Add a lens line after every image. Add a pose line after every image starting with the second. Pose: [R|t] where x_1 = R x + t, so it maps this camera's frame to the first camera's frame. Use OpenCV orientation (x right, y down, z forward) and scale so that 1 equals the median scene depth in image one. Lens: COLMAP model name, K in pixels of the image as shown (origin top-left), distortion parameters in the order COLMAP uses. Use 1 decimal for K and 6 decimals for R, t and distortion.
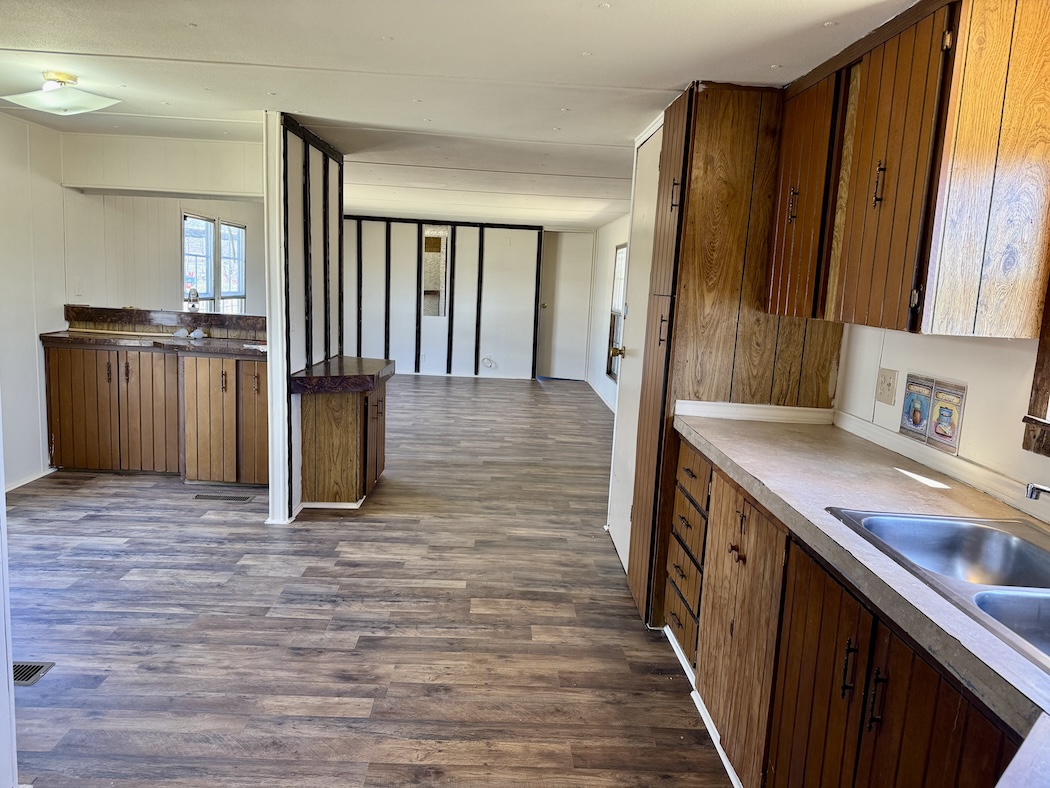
lens RADIAL K [[736.0, 0, 525.0], [0, 736.0, 394.0], [0, 0, 1]] dist [0.101696, -0.138784]
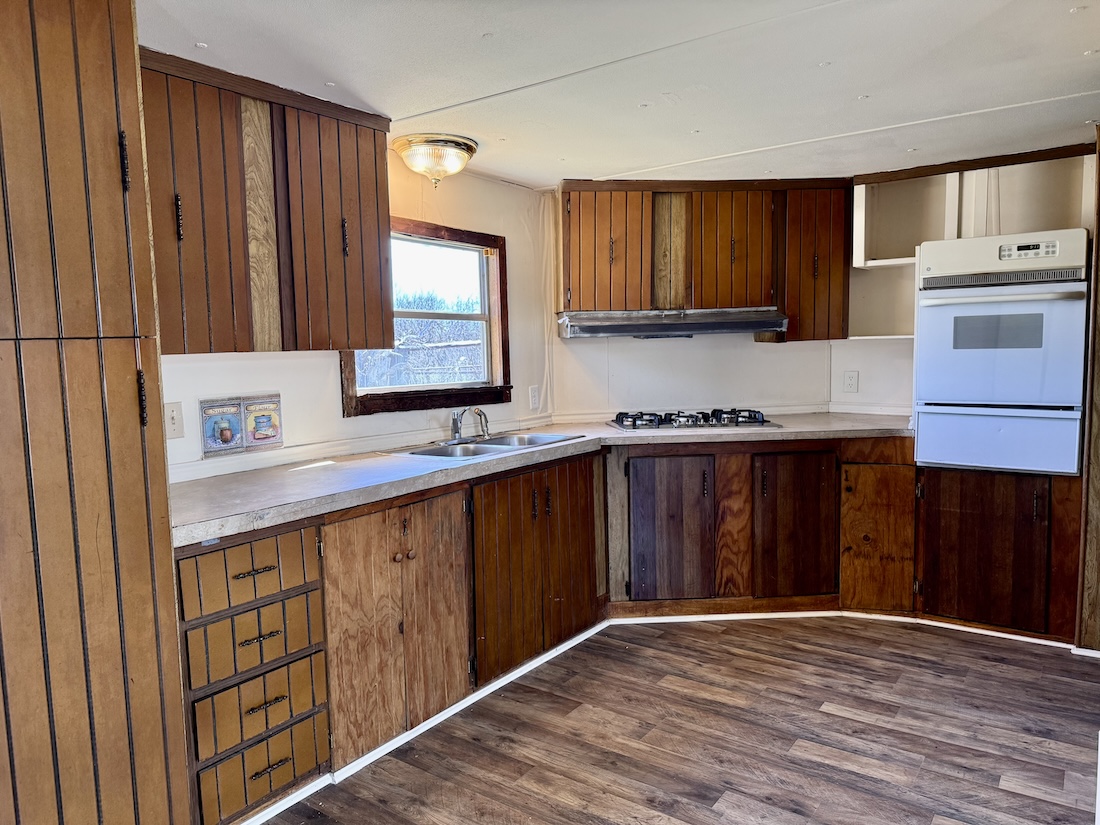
lens RADIAL K [[781.1, 0, 549.7], [0, 781.1, 418.3], [0, 0, 1]] dist [0.030101, -0.039732]
pose [[-0.793496, -0.098385, 0.600571, -0.322808], [0.073188, 0.964257, 0.254662, -0.150943], [-0.604159, 0.246028, -0.757933, 0.953828]]
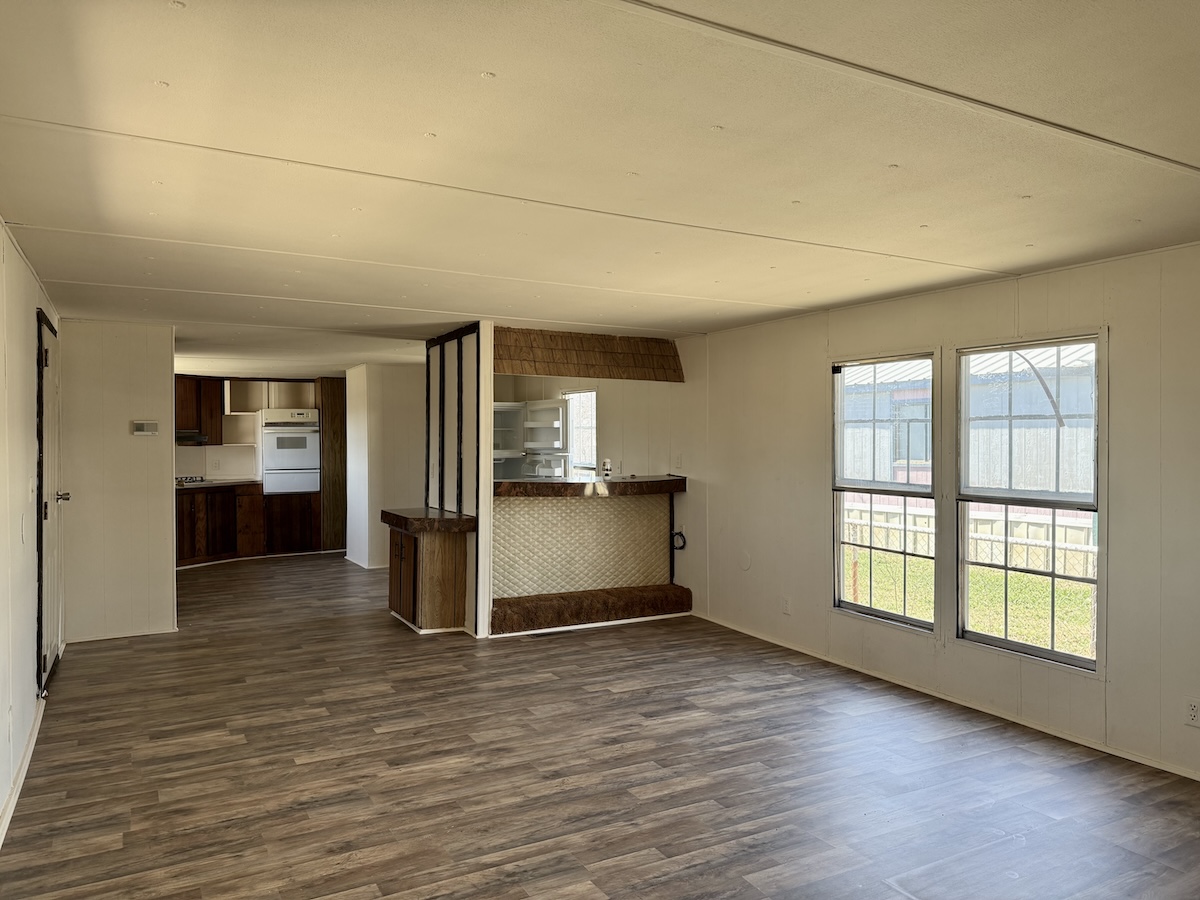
lens RADIAL K [[838.8, 0, 592.8], [0, 838.8, 447.6], [0, 0, 1]] dist [0.074252, -0.074136]
pose [[-0.892287, -0.045818, -0.449137, 0.149853], [-0.111985, 0.986208, 0.121870, -0.389585], [0.437359, 0.159040, -0.885112, 2.663051]]
